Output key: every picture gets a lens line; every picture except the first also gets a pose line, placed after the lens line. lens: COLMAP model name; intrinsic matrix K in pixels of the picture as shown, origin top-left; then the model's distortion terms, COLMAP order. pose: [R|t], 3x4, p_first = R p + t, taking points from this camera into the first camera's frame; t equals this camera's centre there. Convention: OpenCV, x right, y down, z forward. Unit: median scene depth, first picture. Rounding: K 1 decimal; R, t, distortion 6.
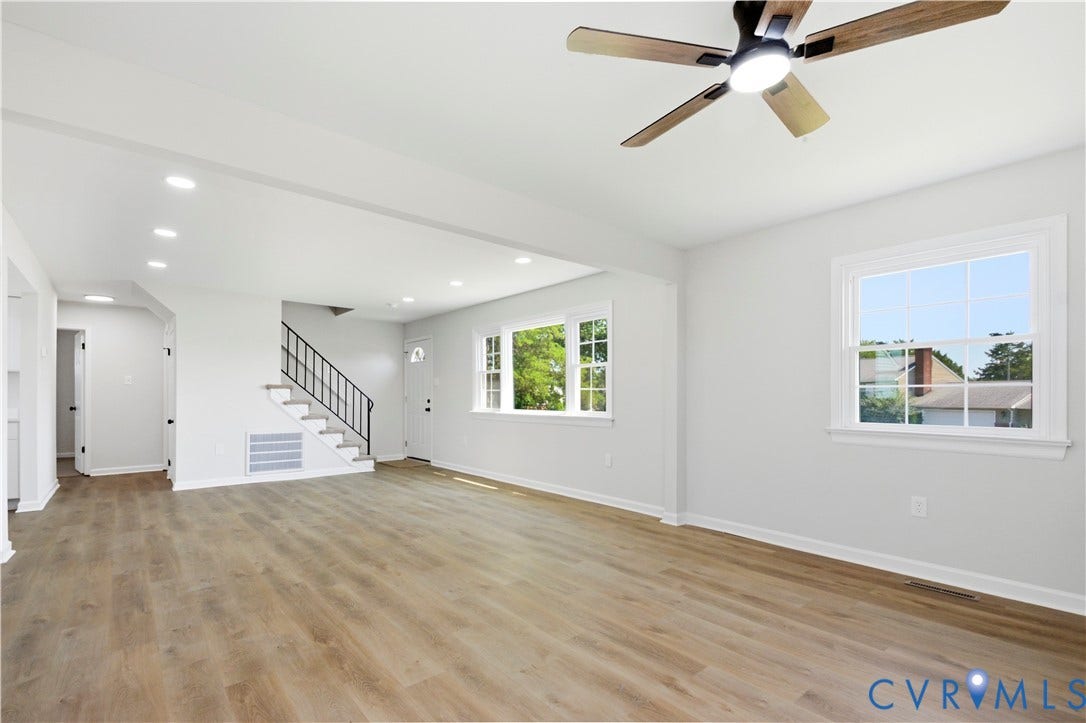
lens RADIAL K [[479.0, 0, 541.1], [0, 479.0, 384.3], [0, 0, 1]] dist [-0.000327, -0.000387]
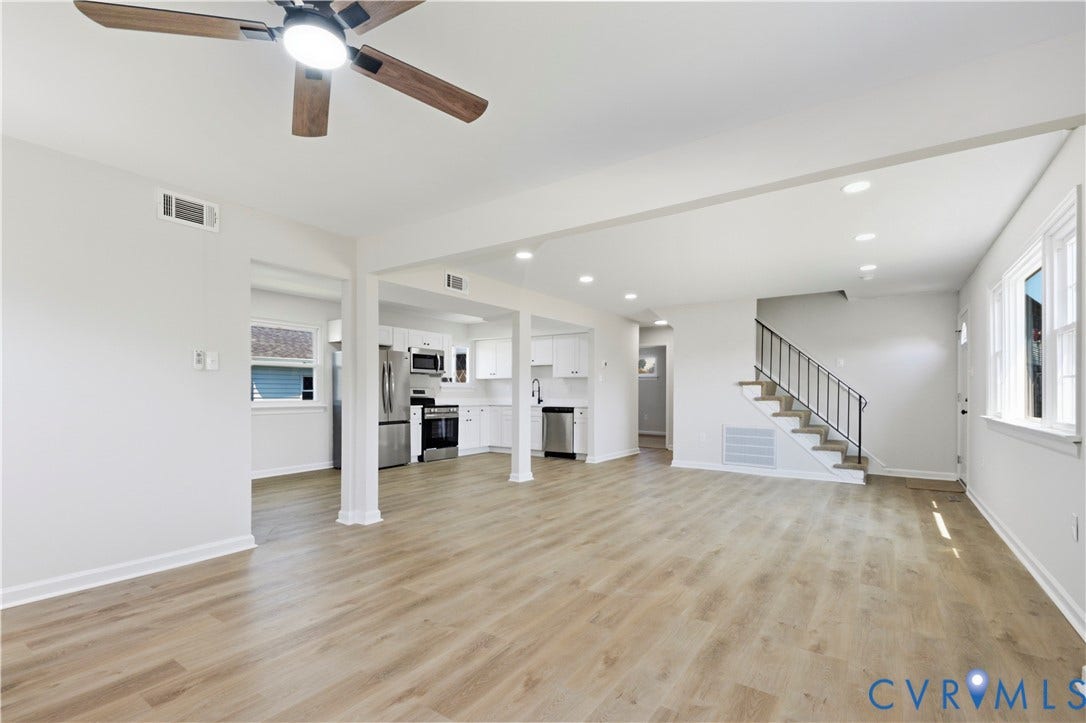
lens RADIAL K [[491.9, 0, 542.5], [0, 491.9, 386.5], [0, 0, 1]] dist [0.010171, -0.000211]
pose [[0.280196, -0.009021, -0.959900, 0.585549], [0.020070, 0.999792, -0.003537, 0.010260], [0.959733, -0.018274, 0.280319, 0.444825]]
